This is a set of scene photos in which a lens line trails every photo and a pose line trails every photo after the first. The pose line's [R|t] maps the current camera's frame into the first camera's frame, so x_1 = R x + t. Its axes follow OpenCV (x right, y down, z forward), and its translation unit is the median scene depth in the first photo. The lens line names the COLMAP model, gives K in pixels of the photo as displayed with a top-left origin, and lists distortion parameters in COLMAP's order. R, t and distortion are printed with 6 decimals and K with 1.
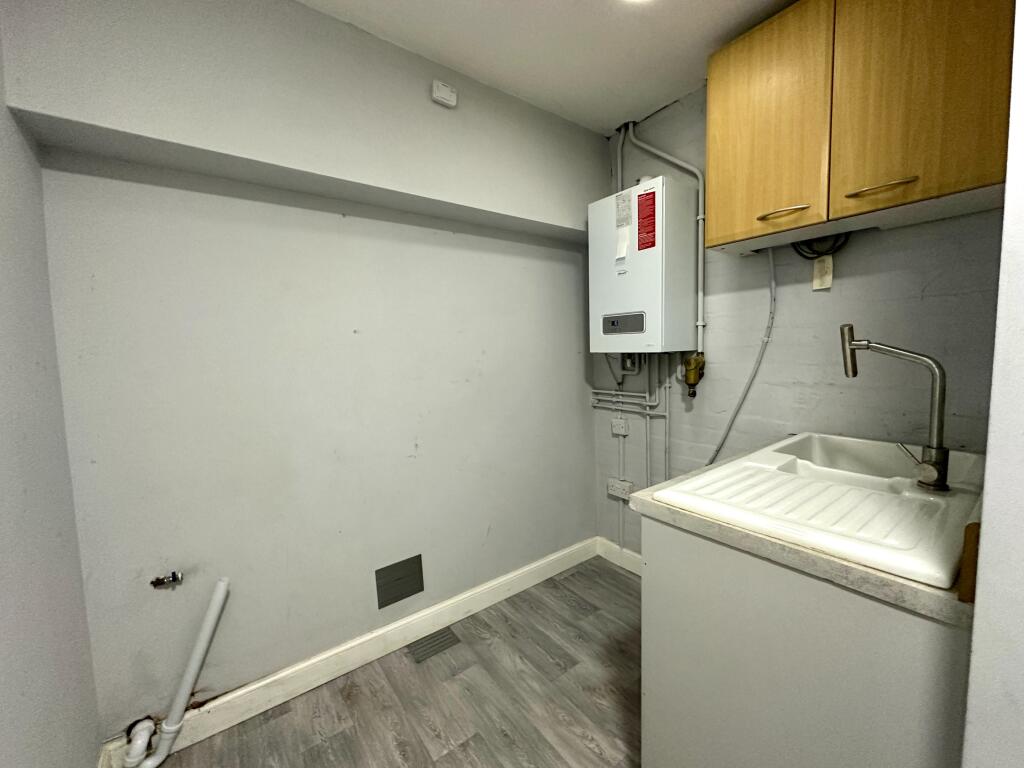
lens RADIAL K [[413.0, 0, 512.0], [0, 413.0, 384.0], [0, 0, 1]] dist [-0.003426, -0.000402]
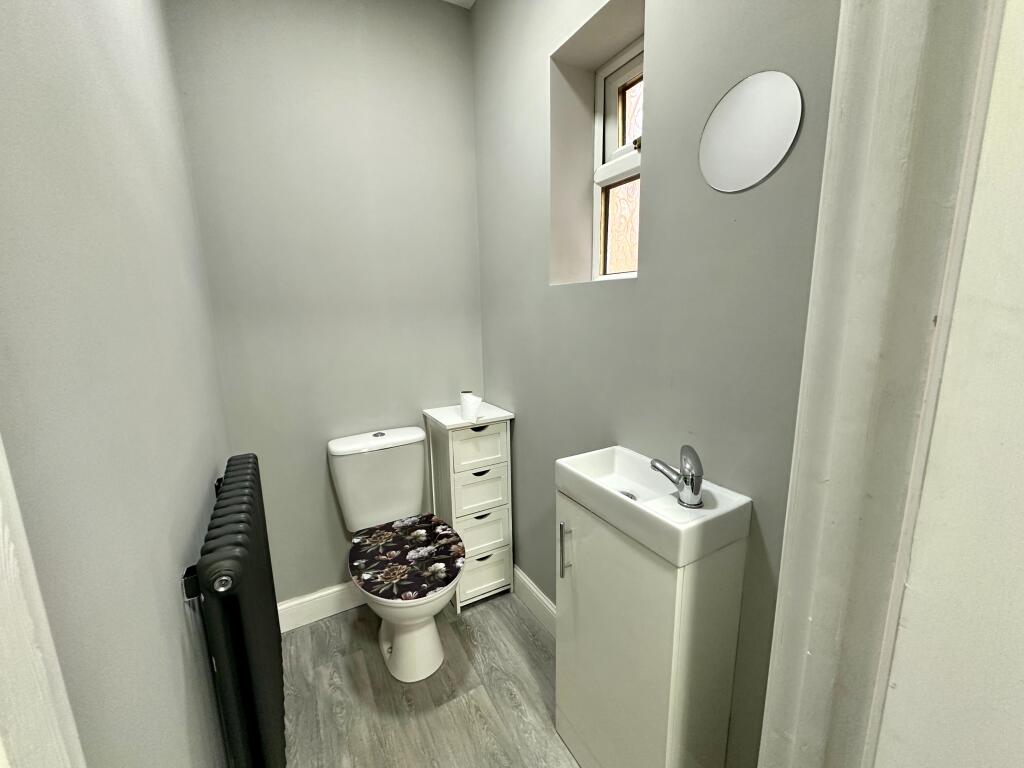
lens RADIAL K [[413.0, 0, 512.0], [0, 413.0, 384.0], [0, 0, 1]] dist [-0.003426, -0.000402]
pose [[-0.990573, 0.018555, 0.135721, -0.403249], [0.053282, 0.964950, 0.256967, -0.104936], [-0.126196, 0.261776, -0.956843, 1.716216]]
